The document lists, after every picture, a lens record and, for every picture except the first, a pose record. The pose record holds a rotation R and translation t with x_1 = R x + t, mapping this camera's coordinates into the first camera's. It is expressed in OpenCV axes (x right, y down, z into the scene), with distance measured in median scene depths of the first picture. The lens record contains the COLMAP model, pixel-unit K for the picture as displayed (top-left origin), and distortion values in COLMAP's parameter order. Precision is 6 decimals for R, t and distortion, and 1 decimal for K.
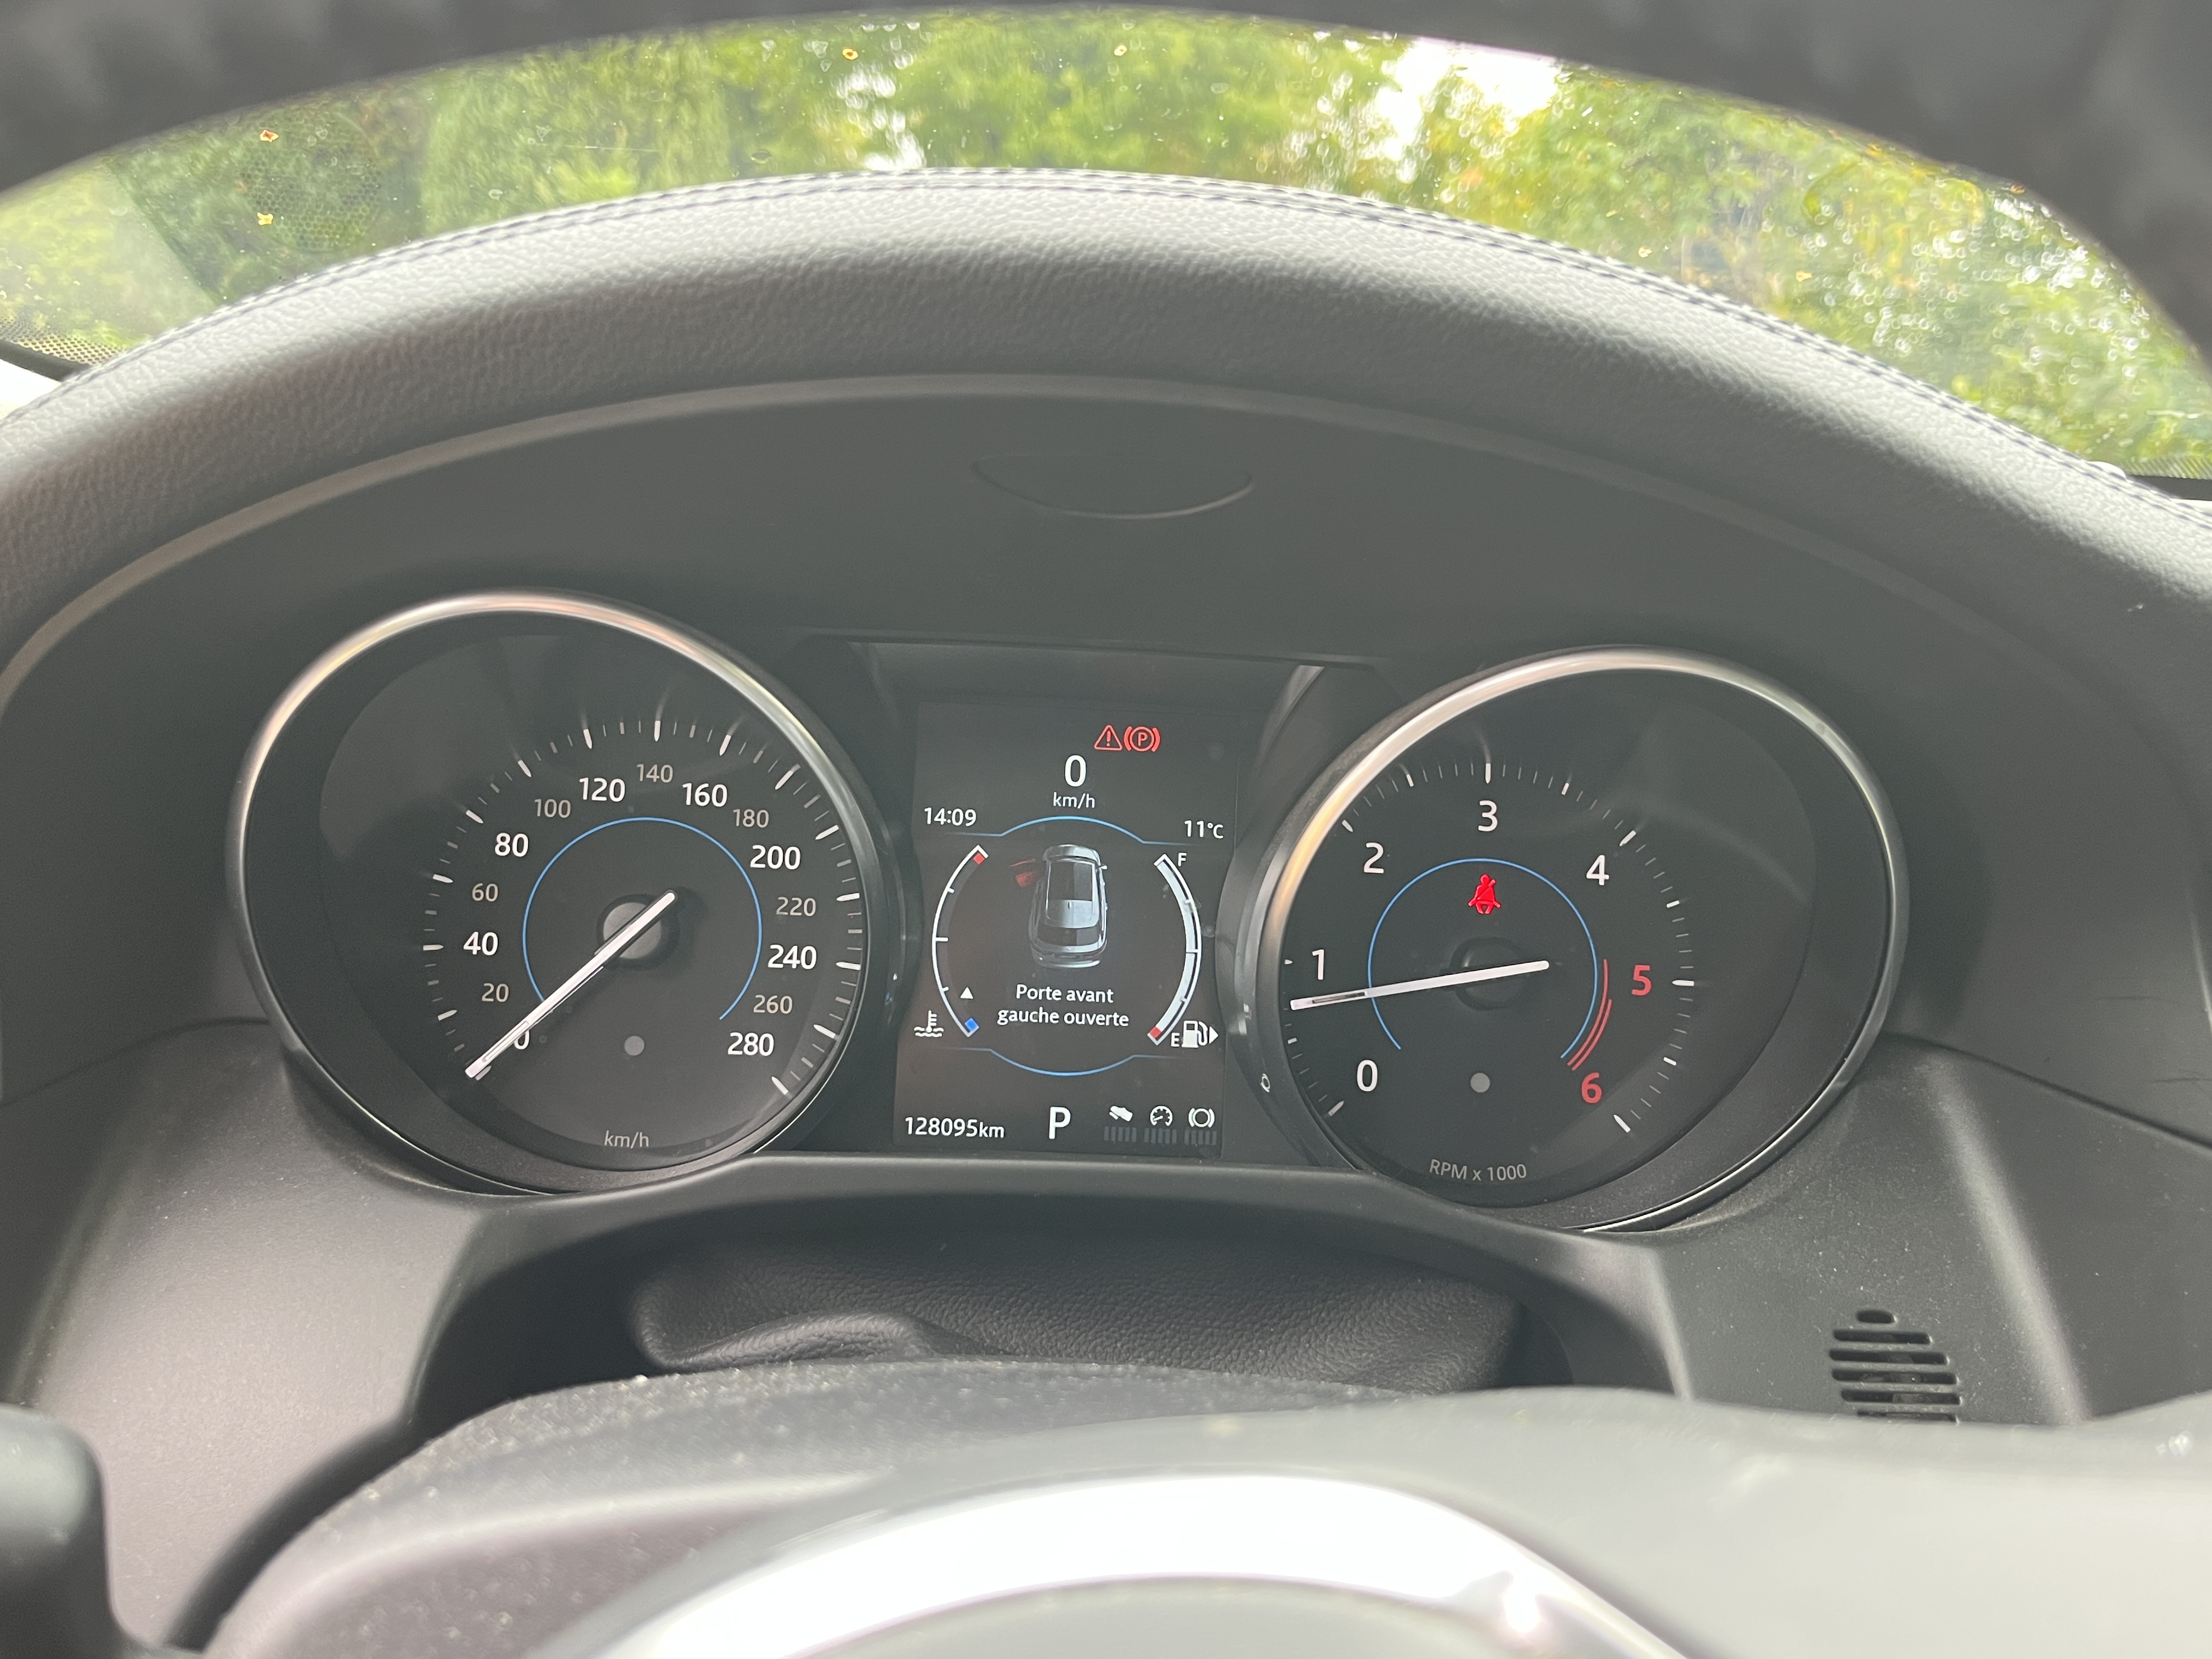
lens RADIAL K [[1823.0, 0, 1109.2], [0, 1823.0, 839.6], [0, 0, 1]] dist [0.065432, 0.003715]
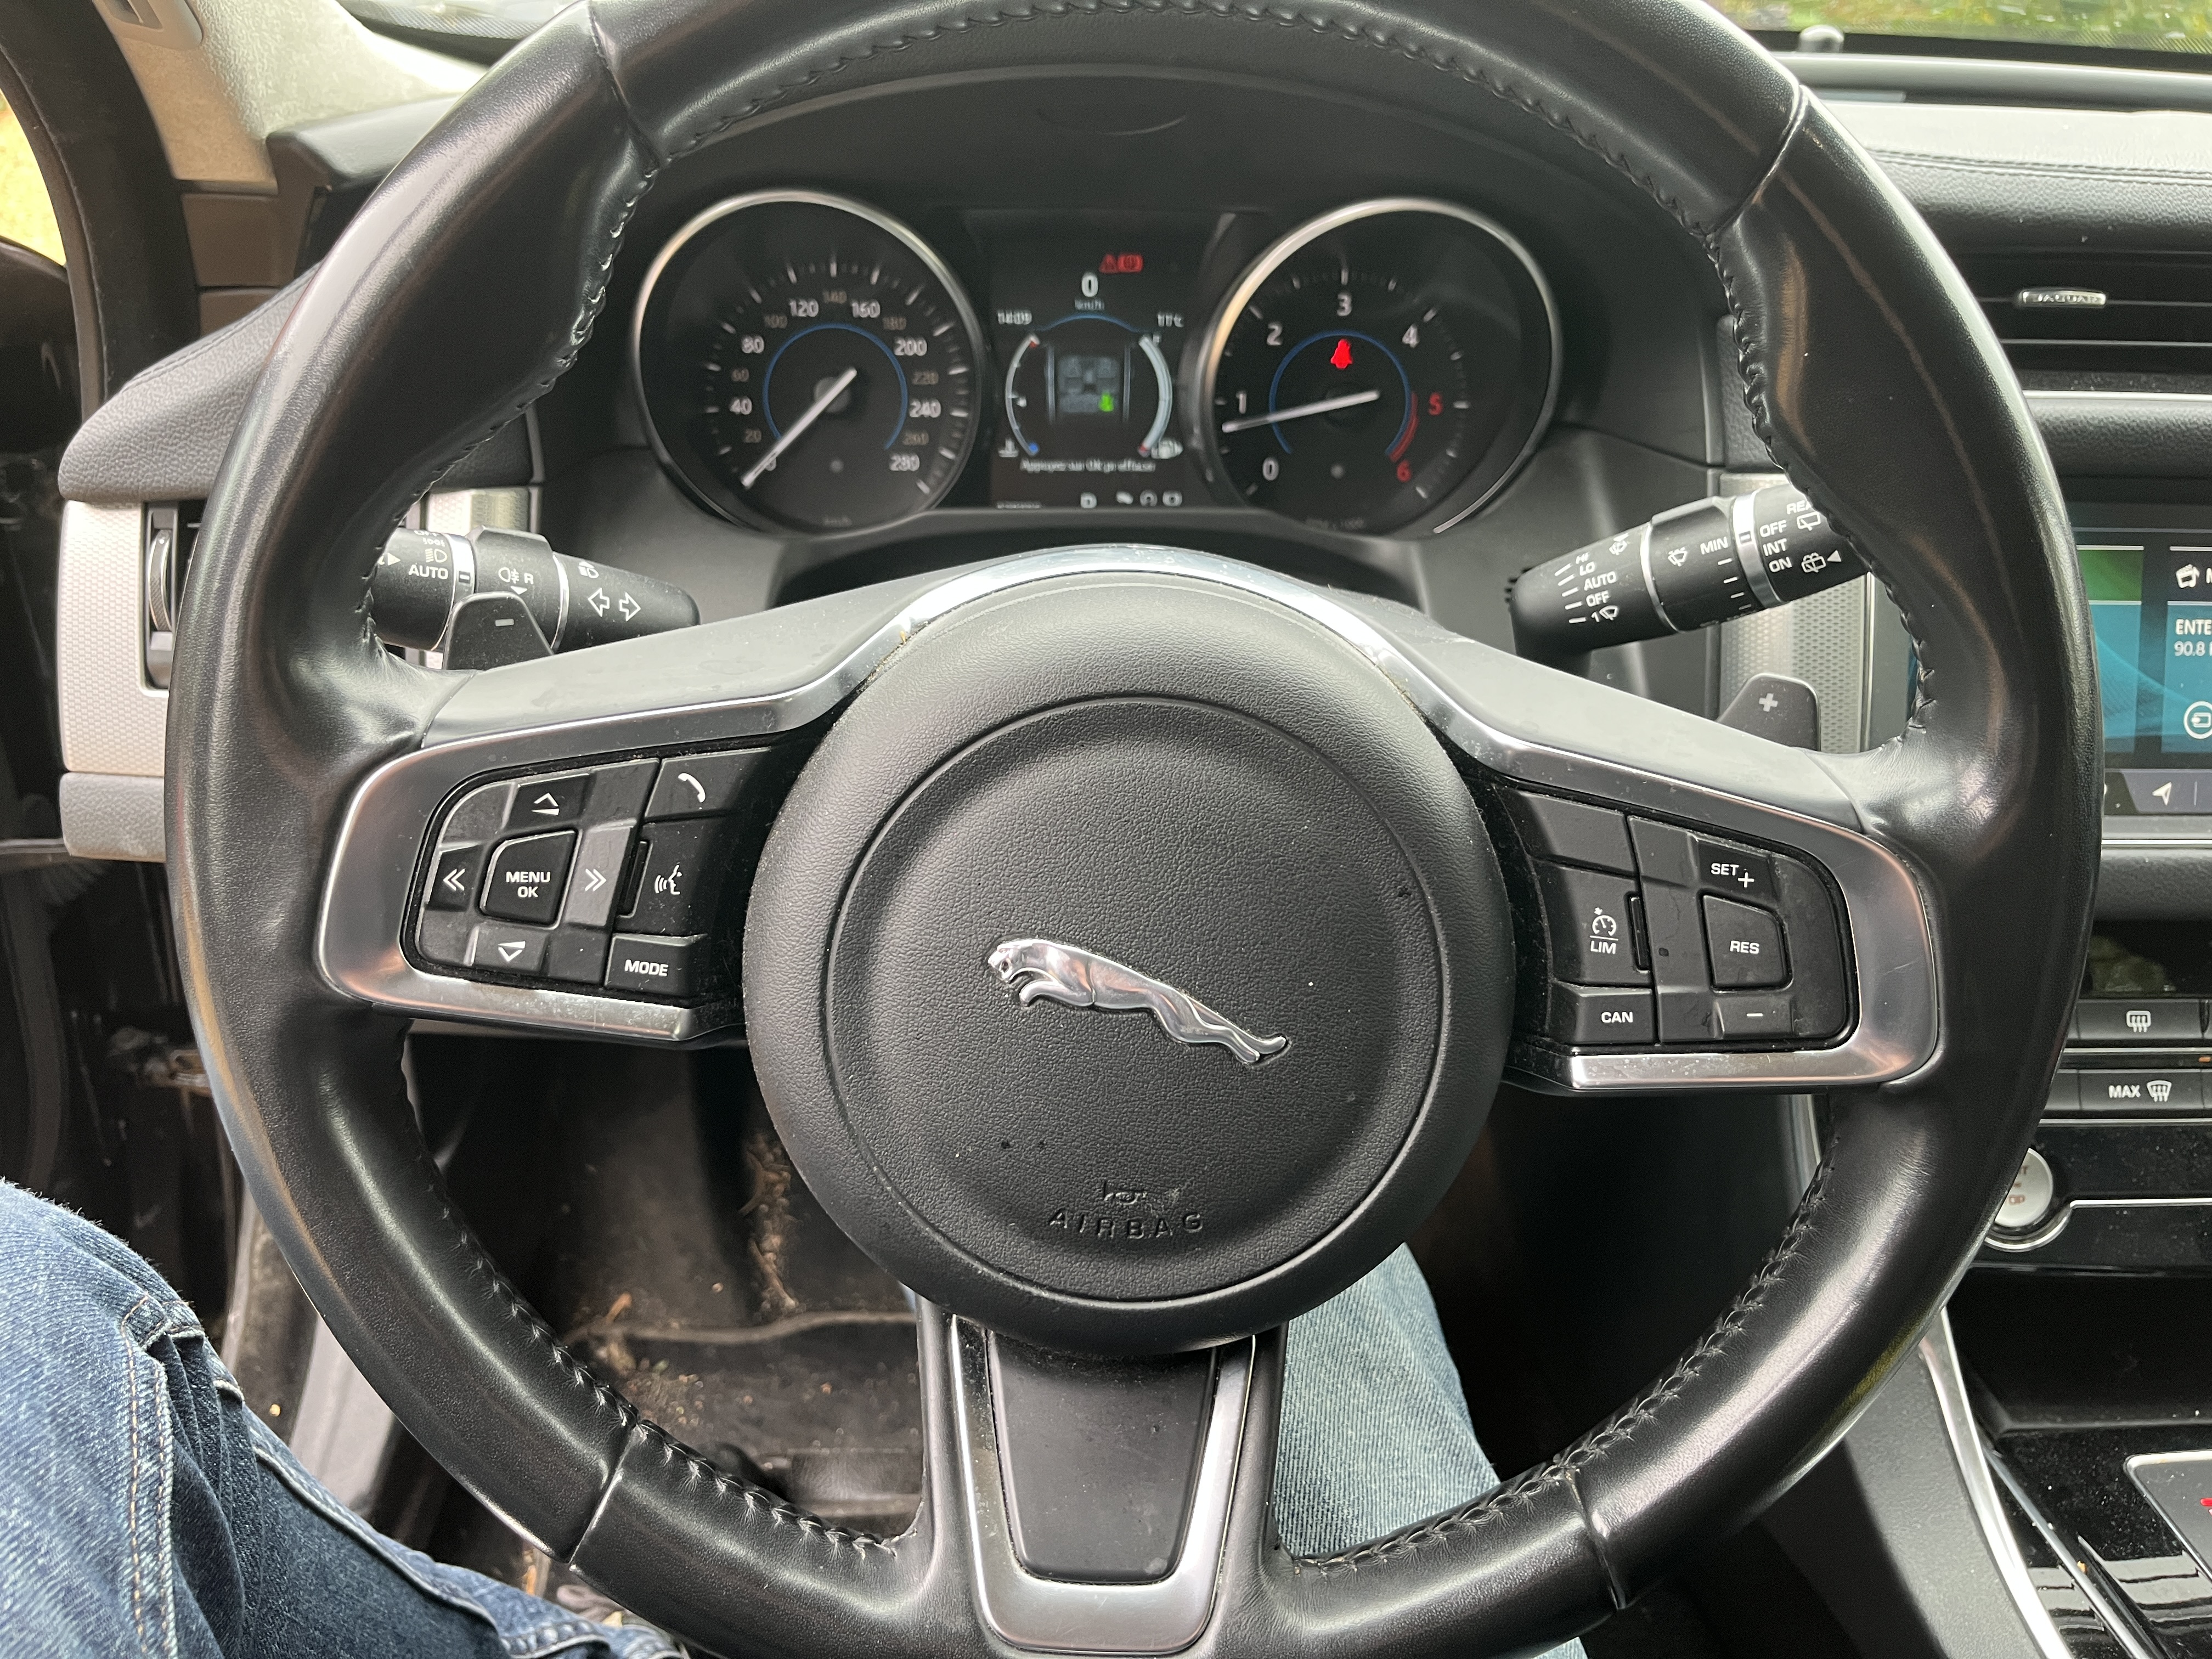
lens RADIAL K [[1688.0, 0, 1089.3], [0, 1688.0, 808.7], [0, 0, 1]] dist [0.051400, -0.079231]
pose [[0.999316, -0.033932, -0.014722, -0.012992], [0.036520, 0.968257, 0.247275, 0.040828], [0.005865, -0.247644, 0.968833, -0.588400]]
